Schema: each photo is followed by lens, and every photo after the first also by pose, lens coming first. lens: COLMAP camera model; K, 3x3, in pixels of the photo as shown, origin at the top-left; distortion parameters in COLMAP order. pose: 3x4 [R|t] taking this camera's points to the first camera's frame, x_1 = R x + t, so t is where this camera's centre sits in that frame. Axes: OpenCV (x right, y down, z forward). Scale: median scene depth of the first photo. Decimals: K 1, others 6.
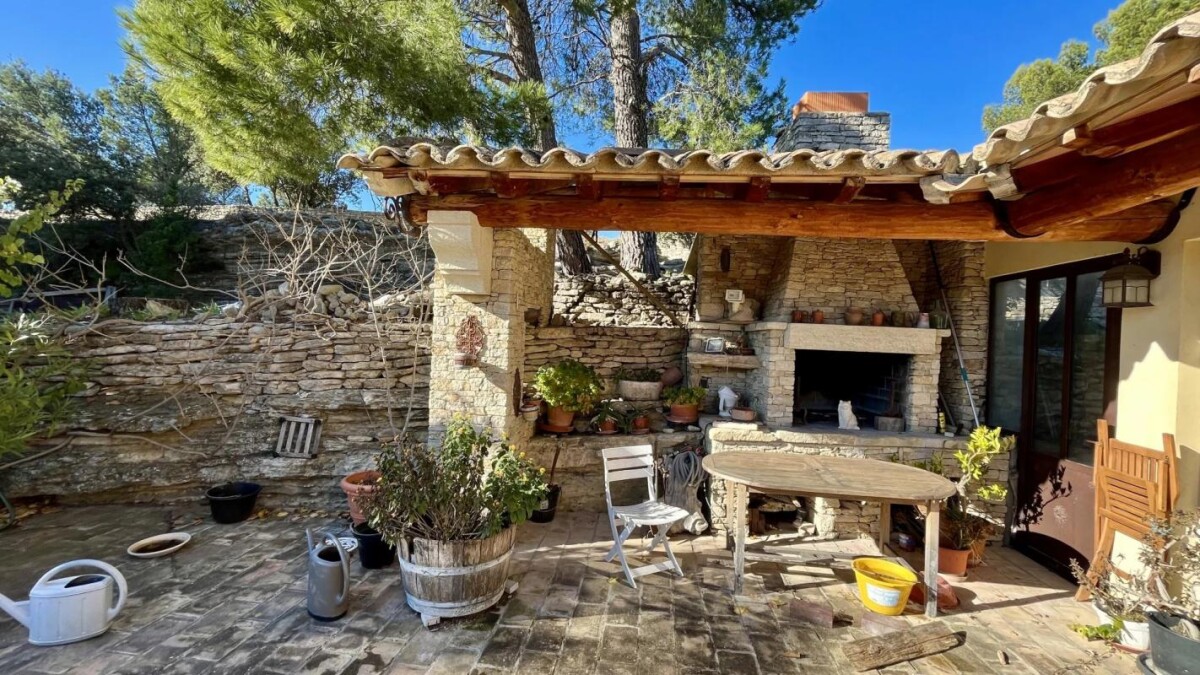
lens RADIAL K [[485.3, 0, 609.5], [0, 485.3, 340.7], [0, 0, 1]] dist [-0.001087, -0.000795]
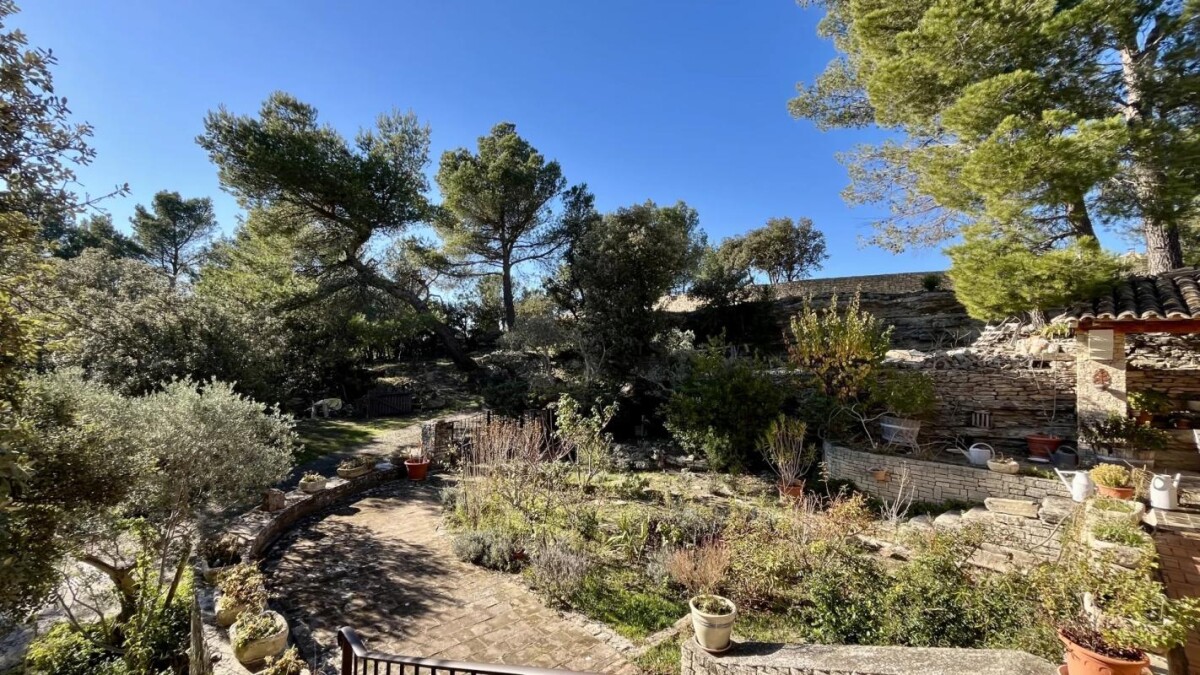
lens RADIAL K [[485.3, 0, 602.8], [0, 485.3, 342.1], [0, 0, 1]] dist [-0.001087, -0.000795]
pose [[0.750137, -0.044728, -0.659768, -0.459497], [0.008080, 0.998255, -0.058488, -0.053046], [0.661233, 0.038543, 0.749189, -2.006001]]
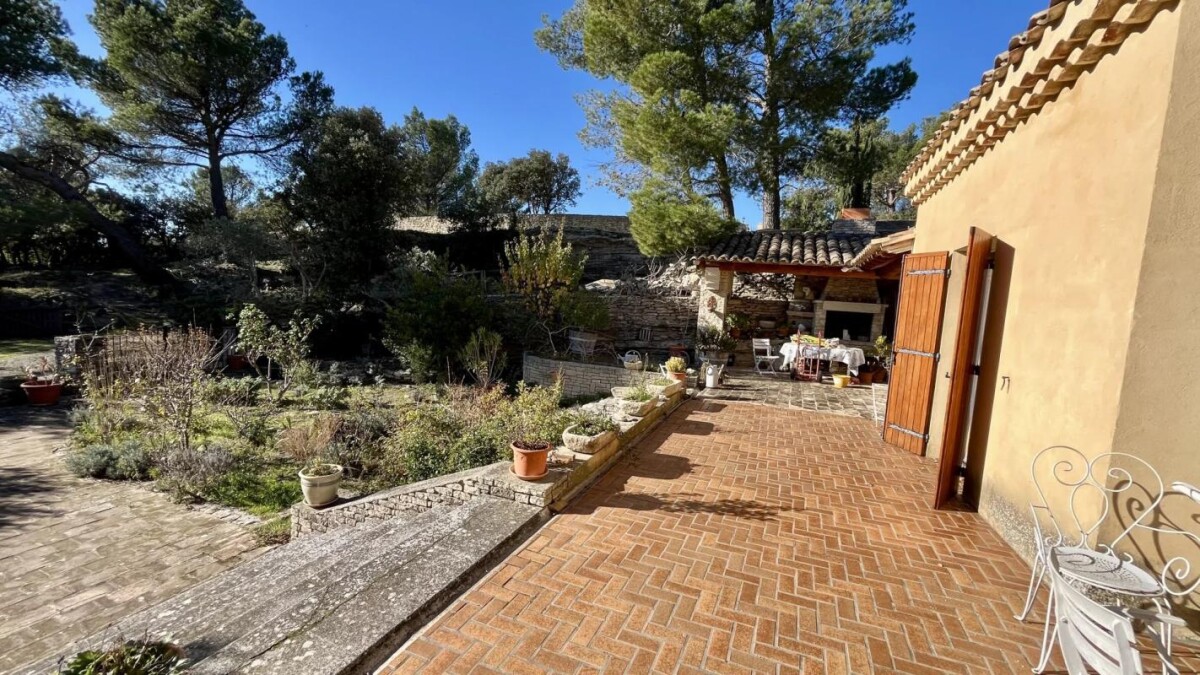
lens RADIAL K [[485.3, 0, 596.5], [0, 485.3, 338.7], [0, 0, 1]] dist [-0.001087, -0.000795]
pose [[0.955493, 0.046563, -0.291316, -0.057145], [-0.025565, 0.996820, 0.075478, 0.005263], [0.293904, -0.064671, 0.953645, -1.985035]]
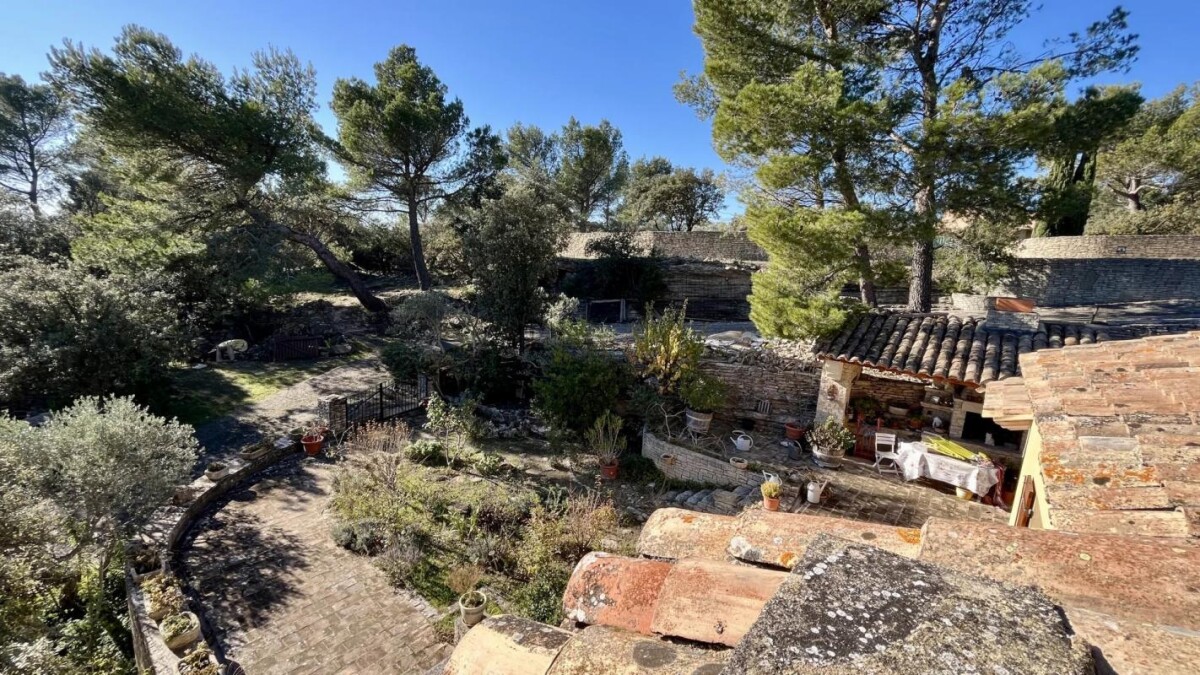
lens RADIAL K [[485.3, 0, 598.3], [0, 485.3, 342.3], [0, 0, 1]] dist [-0.001087, -0.000795]
pose [[0.822855, 0.107705, -0.557951, 0.165373], [-0.026395, 0.988058, 0.151804, -0.657903], [0.567638, -0.110186, 0.815871, -2.104280]]
